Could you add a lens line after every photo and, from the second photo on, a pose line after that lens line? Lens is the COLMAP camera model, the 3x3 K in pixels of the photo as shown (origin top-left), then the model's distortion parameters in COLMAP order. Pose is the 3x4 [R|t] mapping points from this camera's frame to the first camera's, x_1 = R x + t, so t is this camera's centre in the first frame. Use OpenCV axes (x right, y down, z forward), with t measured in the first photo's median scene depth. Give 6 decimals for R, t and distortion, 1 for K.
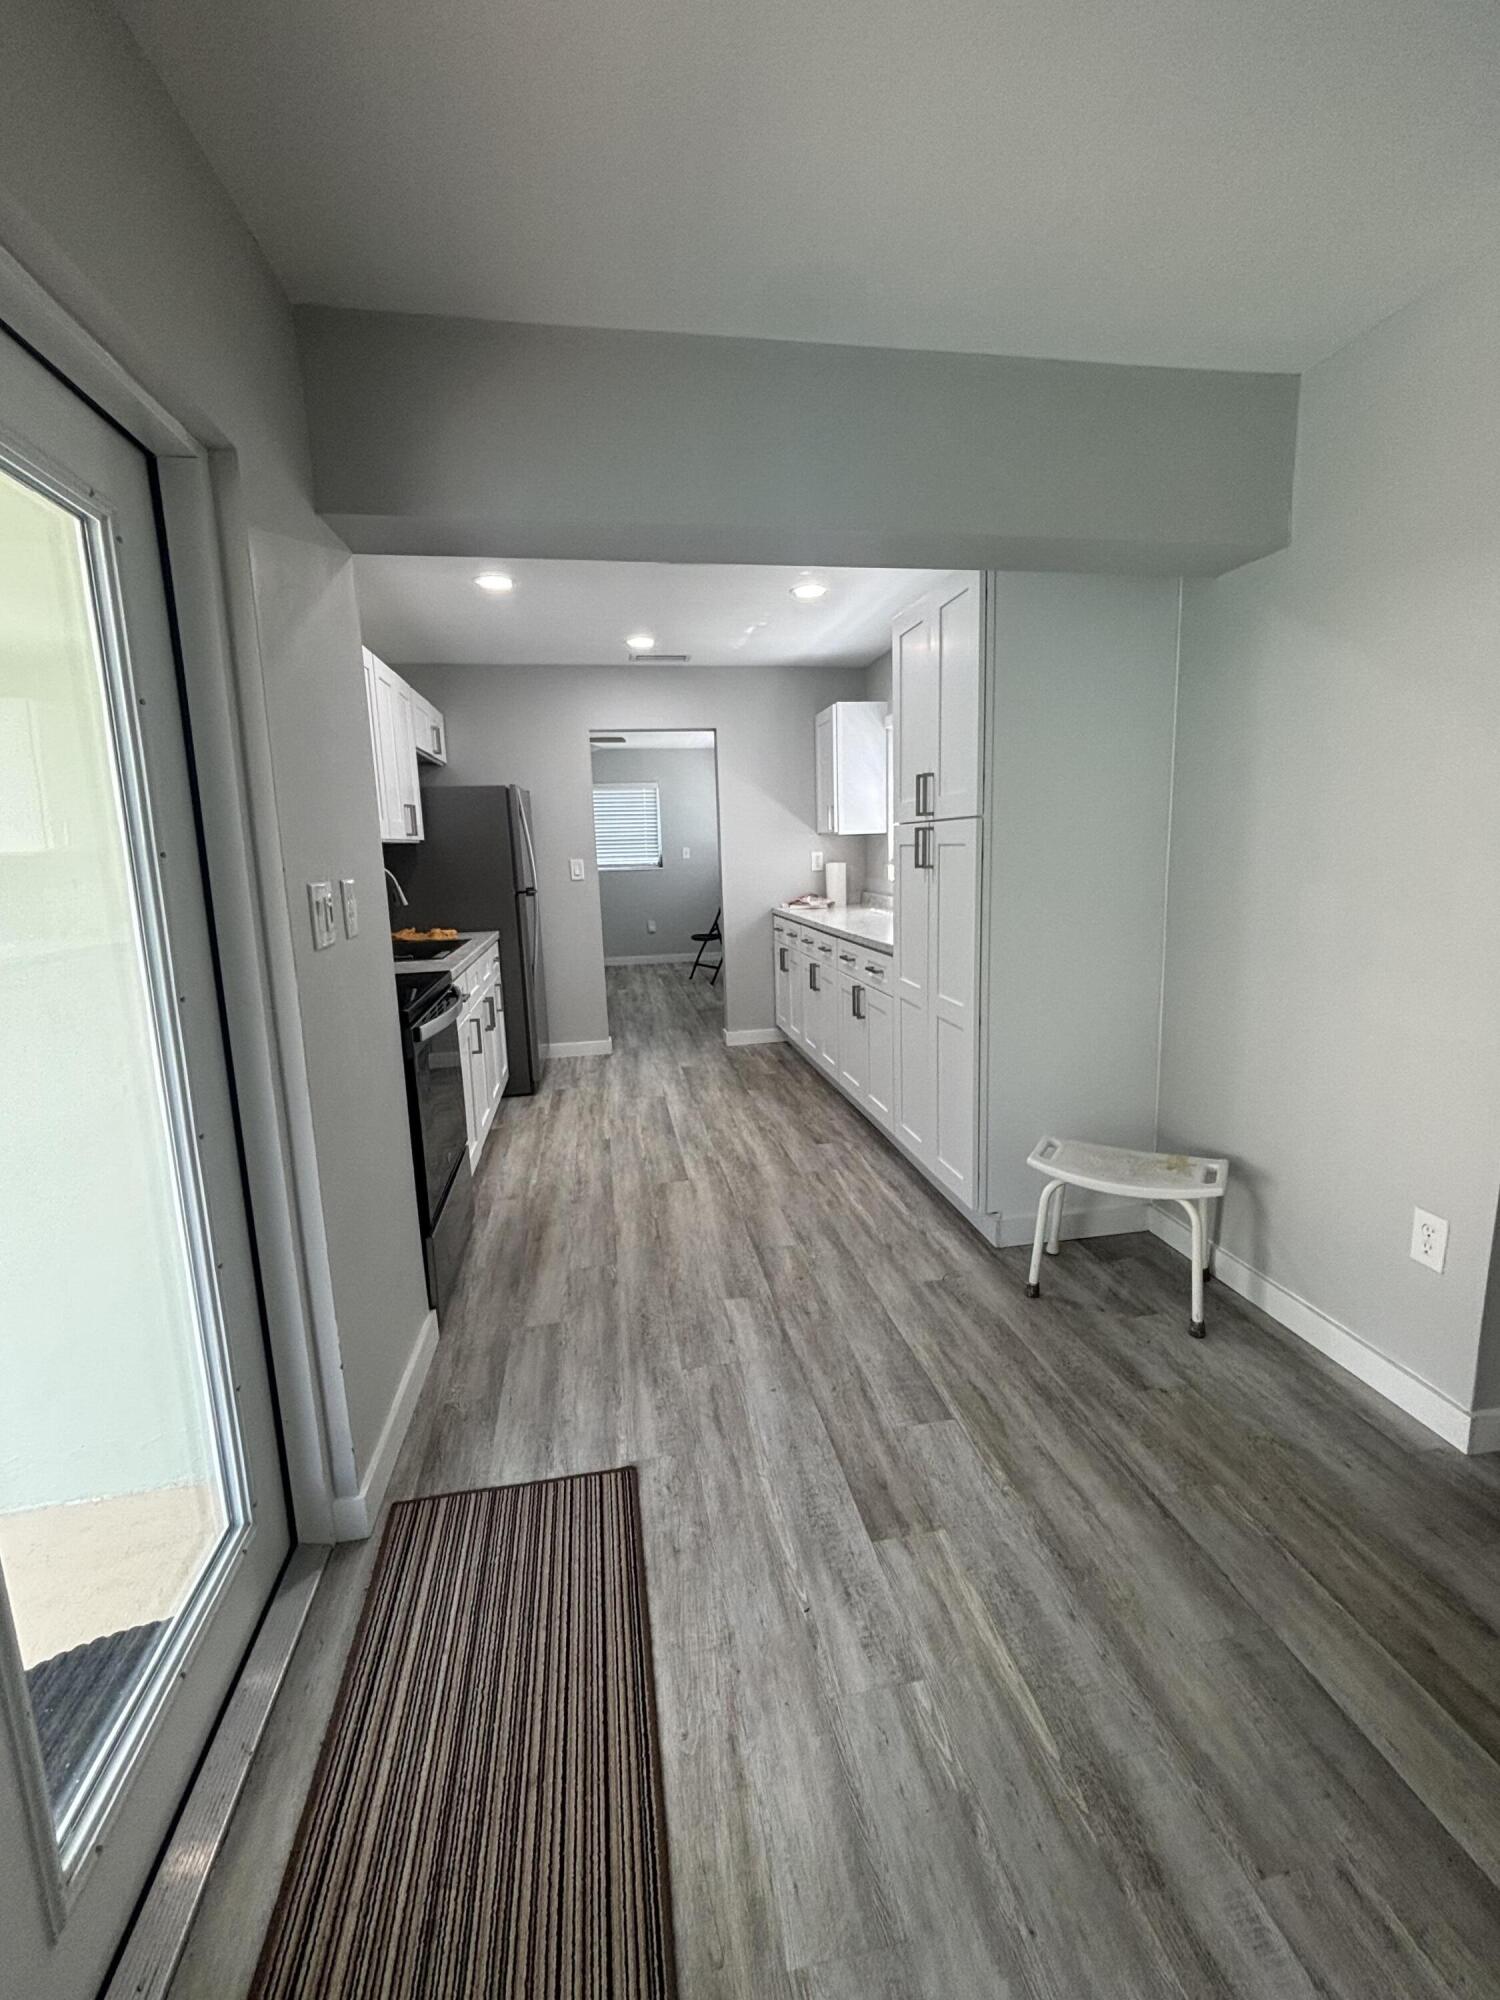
lens RADIAL K [[879.7, 0, 752.3], [0, 879.7, 992.3], [0, 0, 1]] dist [0.012568, -0.001464]
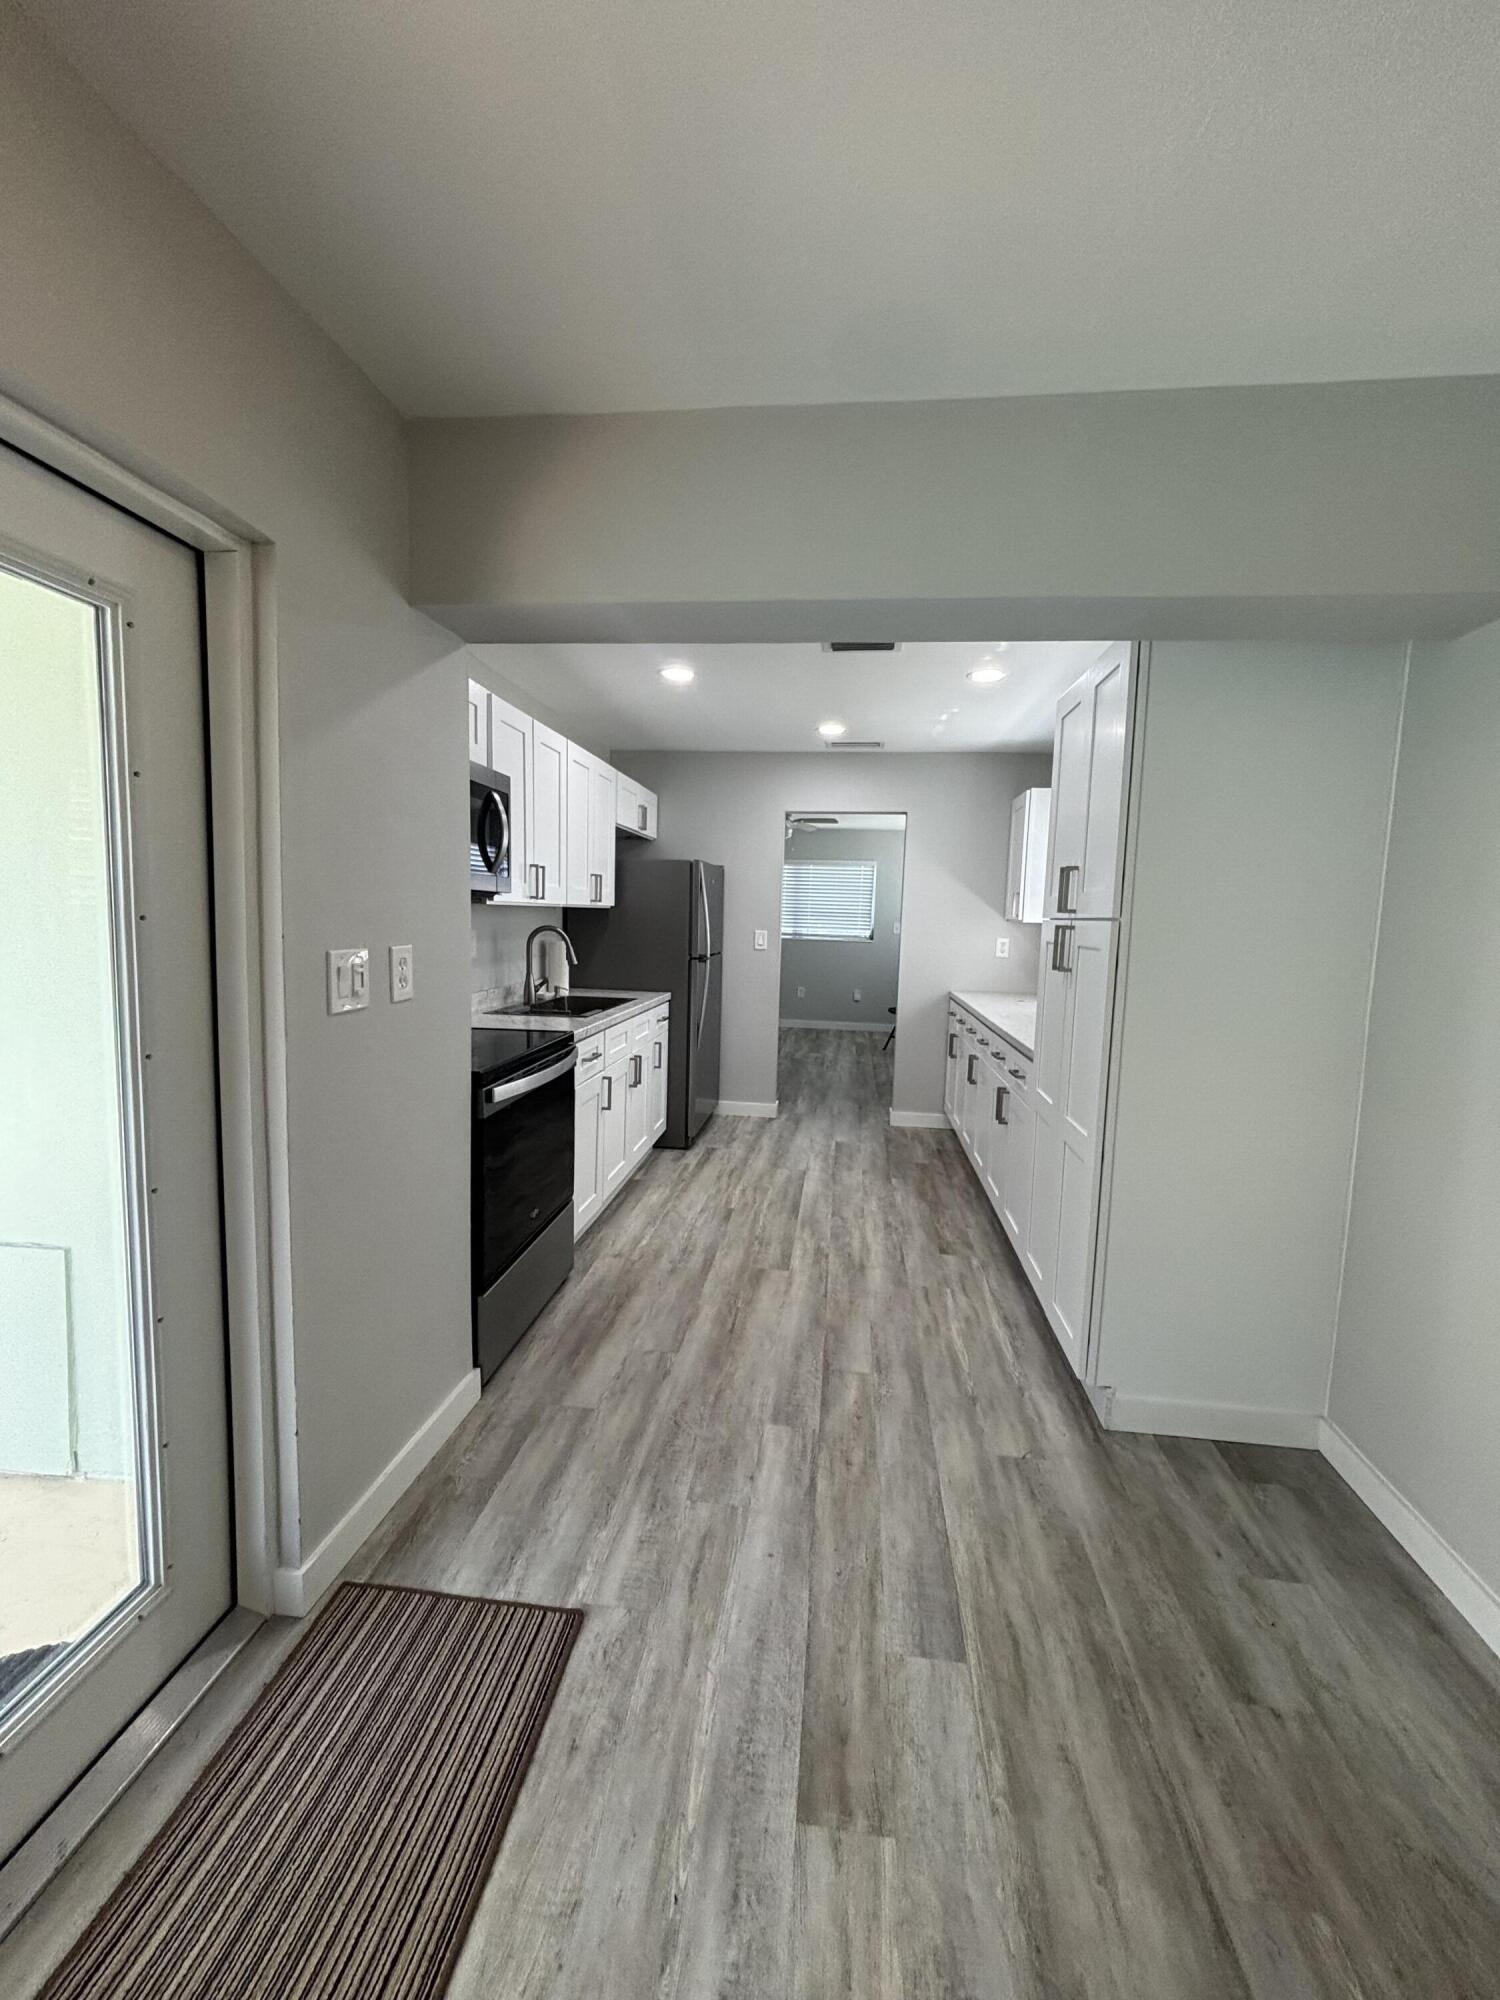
lens RADIAL K [[811.8, 0, 751.8], [0, 811.8, 996.8], [0, 0, 1]] dist [-0.001241, 0.003889]
pose [[0.953927, 0.089818, -0.286281, 0.170978], [-0.108091, 0.992950, -0.048646, -0.053518], [0.279893, 0.077349, 0.956910, 0.165778]]
